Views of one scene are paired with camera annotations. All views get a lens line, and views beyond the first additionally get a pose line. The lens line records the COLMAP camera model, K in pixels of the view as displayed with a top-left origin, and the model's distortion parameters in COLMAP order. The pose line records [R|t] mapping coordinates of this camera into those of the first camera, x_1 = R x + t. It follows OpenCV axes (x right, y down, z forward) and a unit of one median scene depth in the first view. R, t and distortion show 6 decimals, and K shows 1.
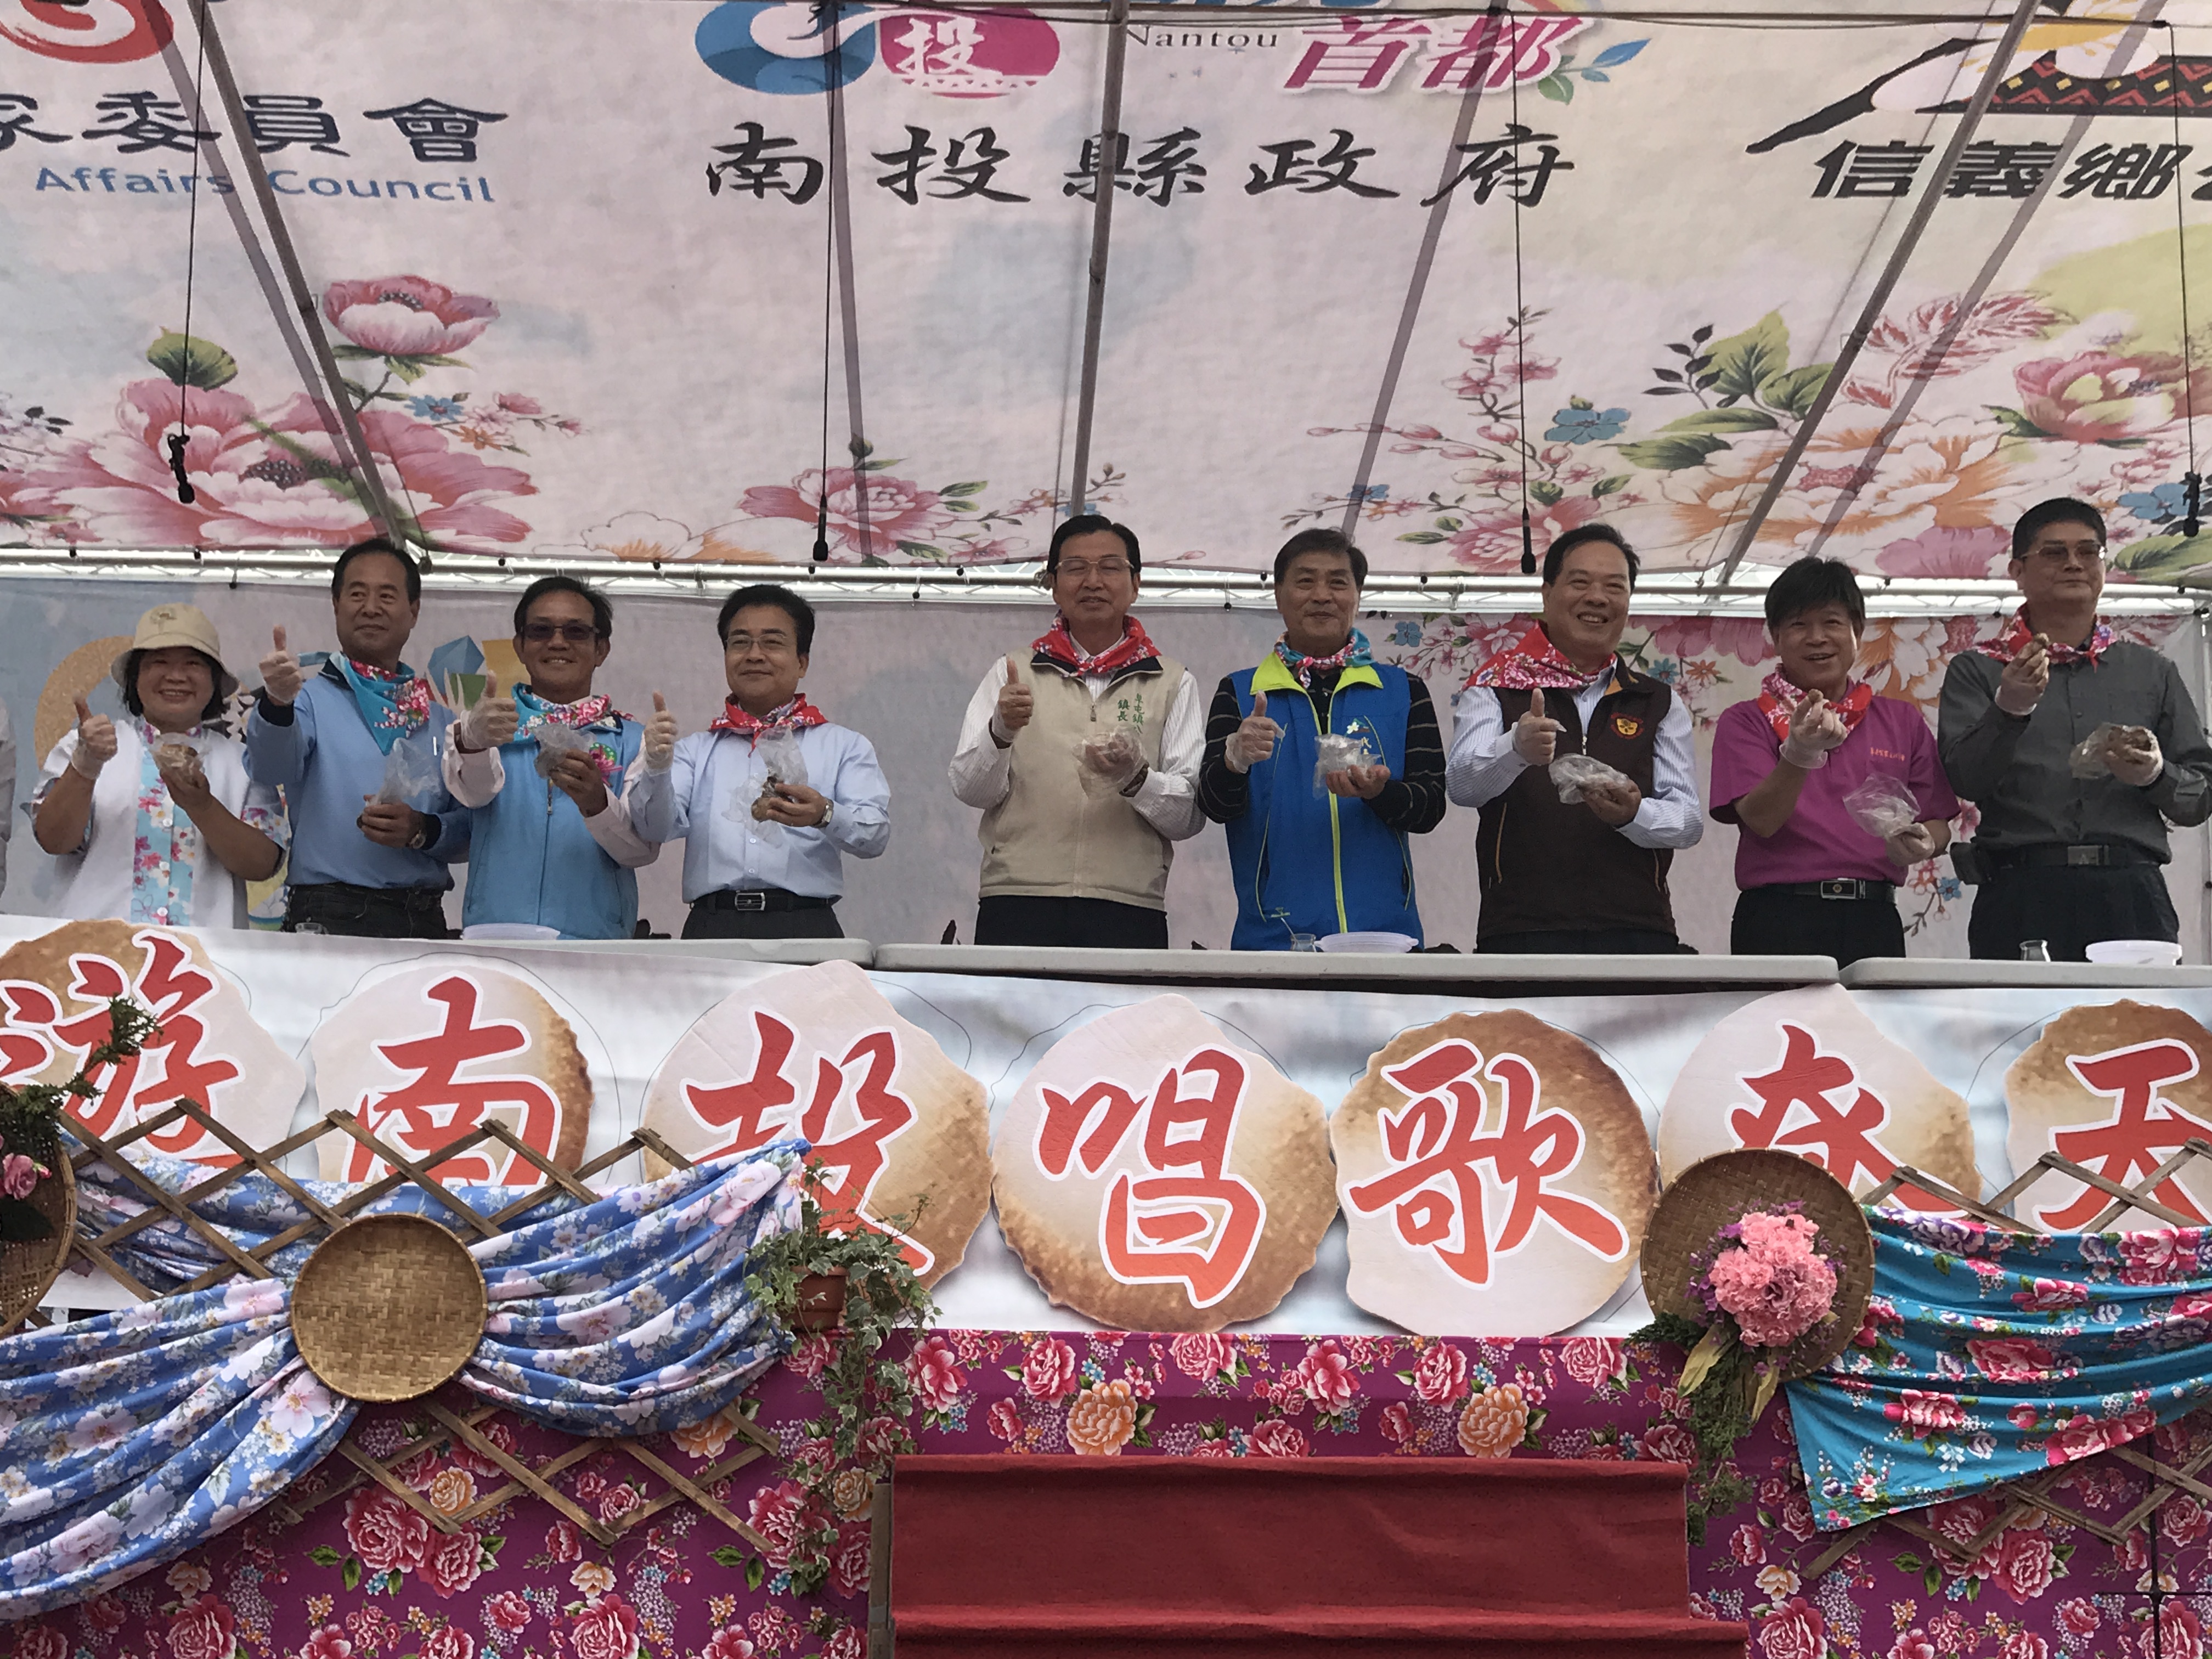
lens RADIAL K [[3172.2, 0, 1112.0], [0, 3172.2, 879.0], [0, 0, 1]] dist [0.054916, 0.000000]
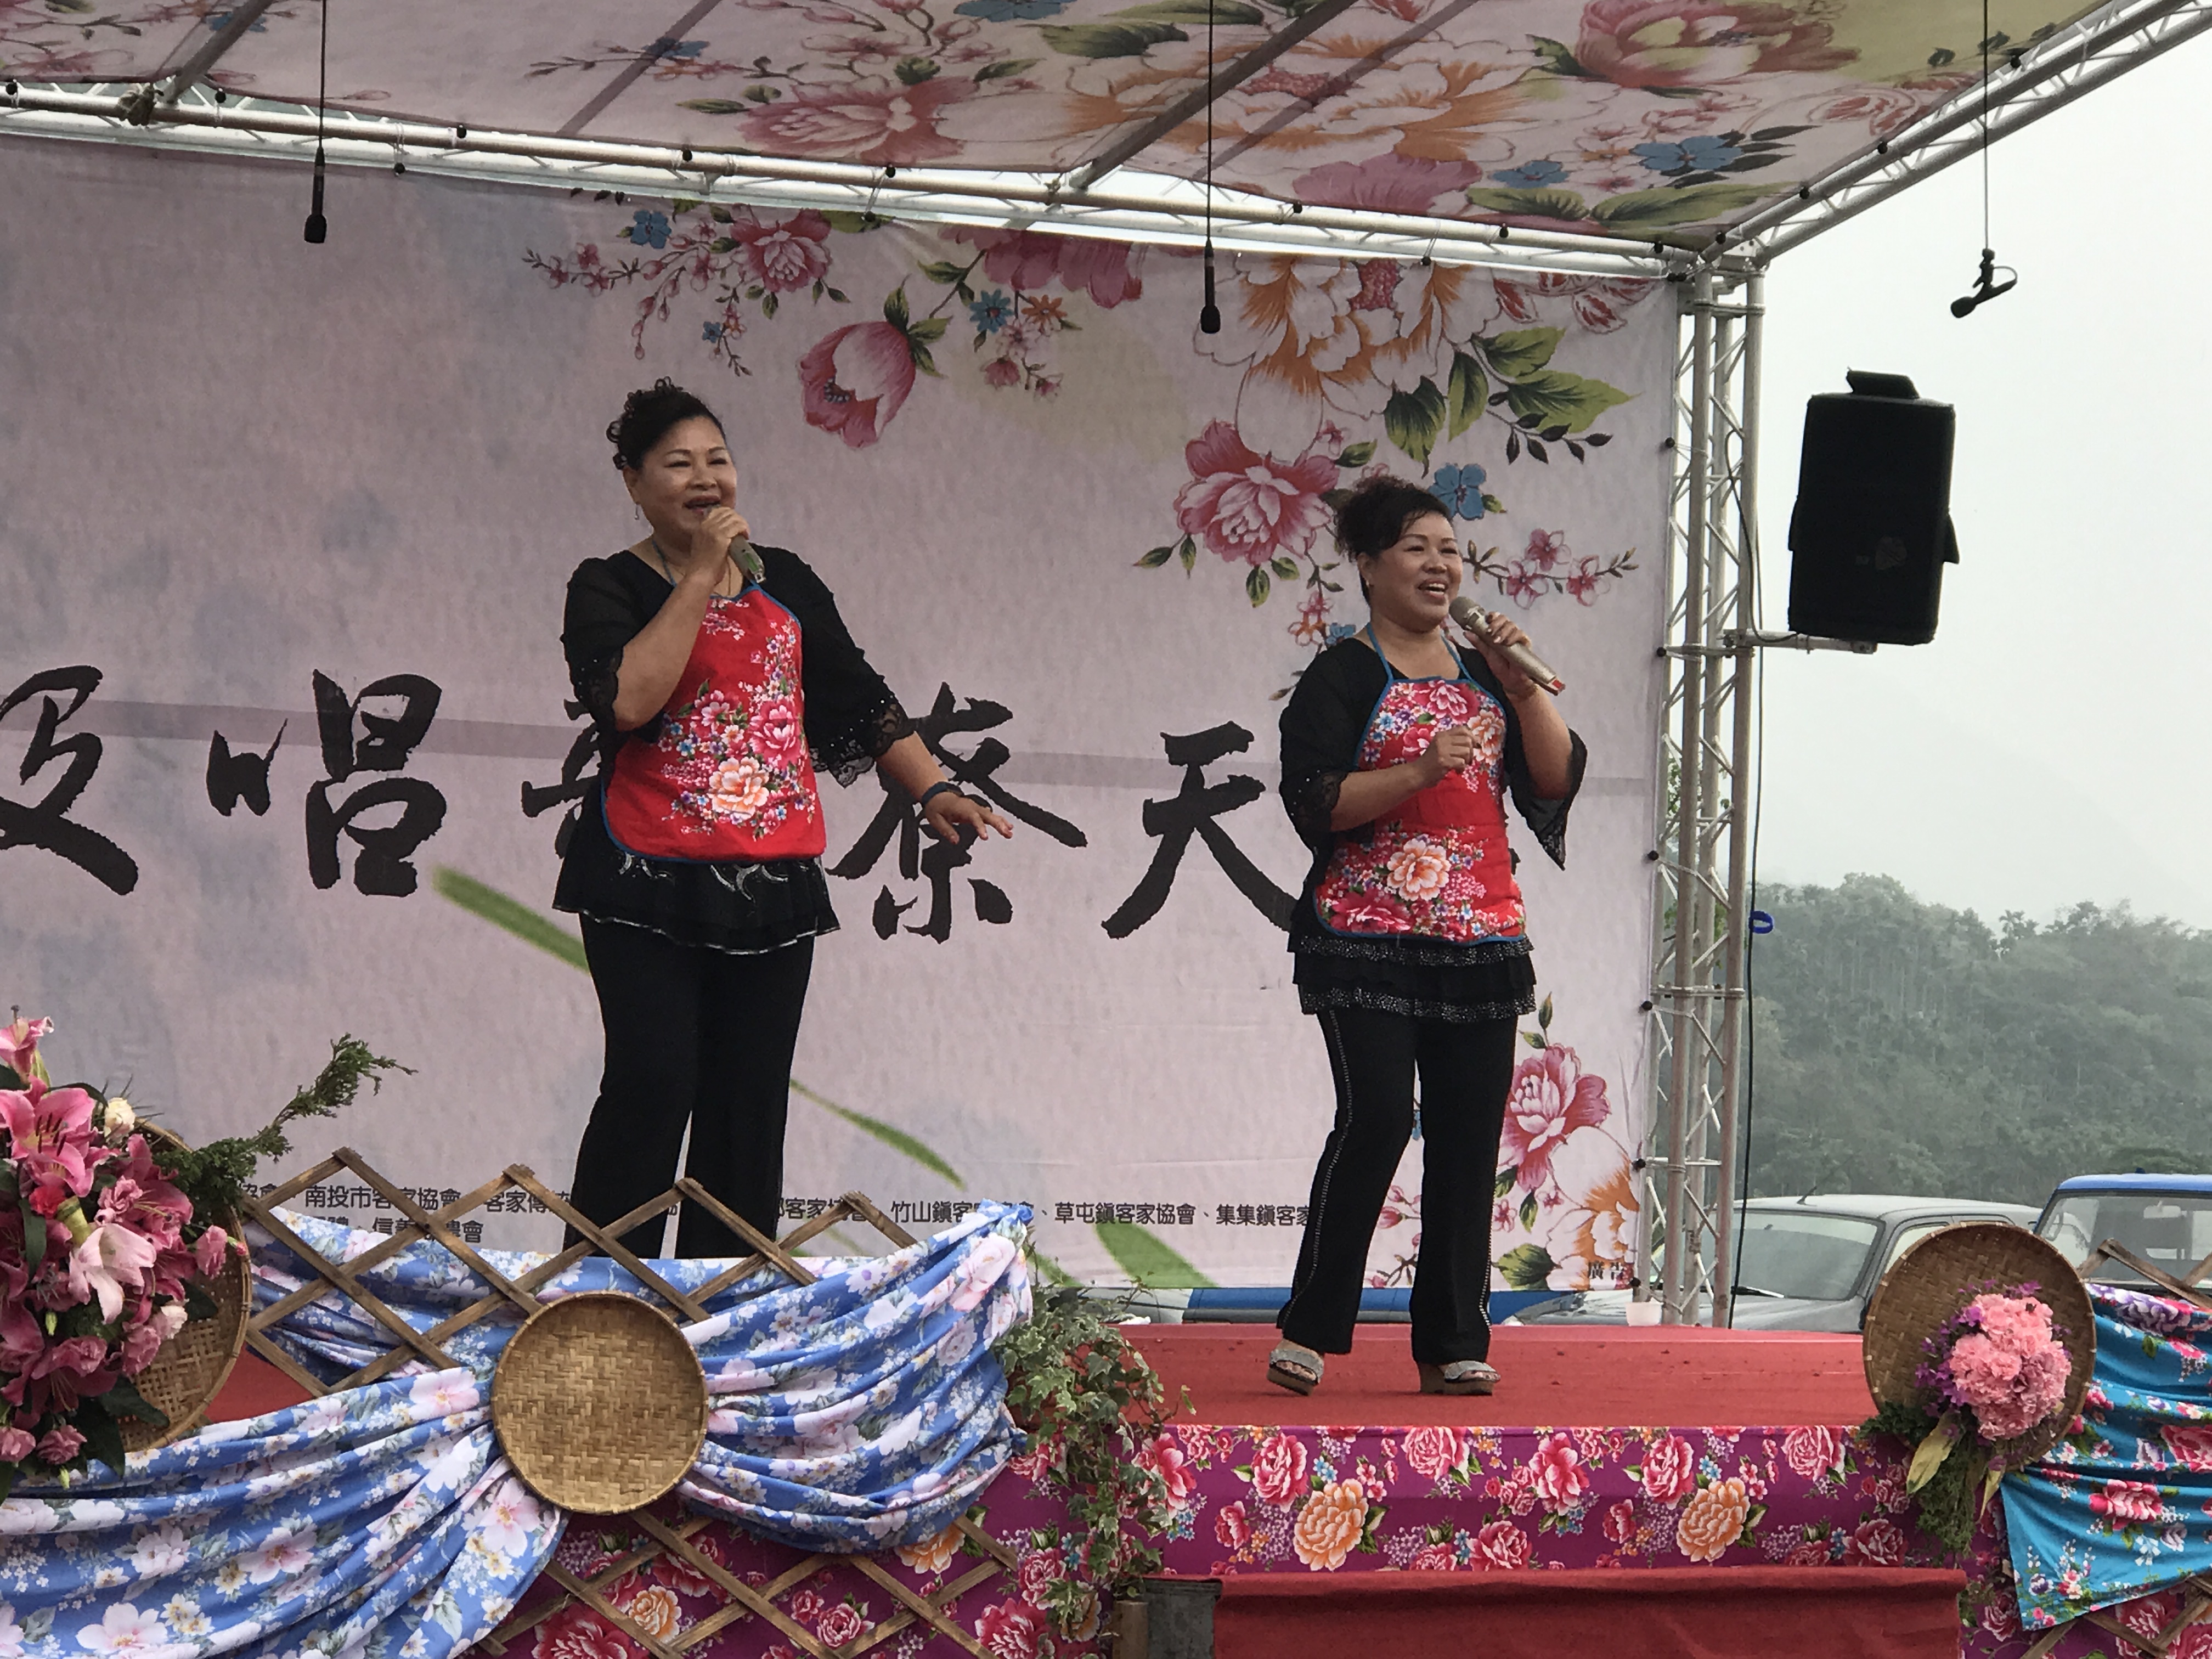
lens RADIAL K [[5574.6, 0, 957.4], [0, 5574.6, 997.4], [0, 0, 1]] dist [-0.031031, 0.000000]
pose [[0.936390, 0.023739, 0.350157, -0.638544], [-0.069383, 0.990540, 0.118391, -0.149126], [-0.344034, -0.135155, 0.929179, -0.379521]]
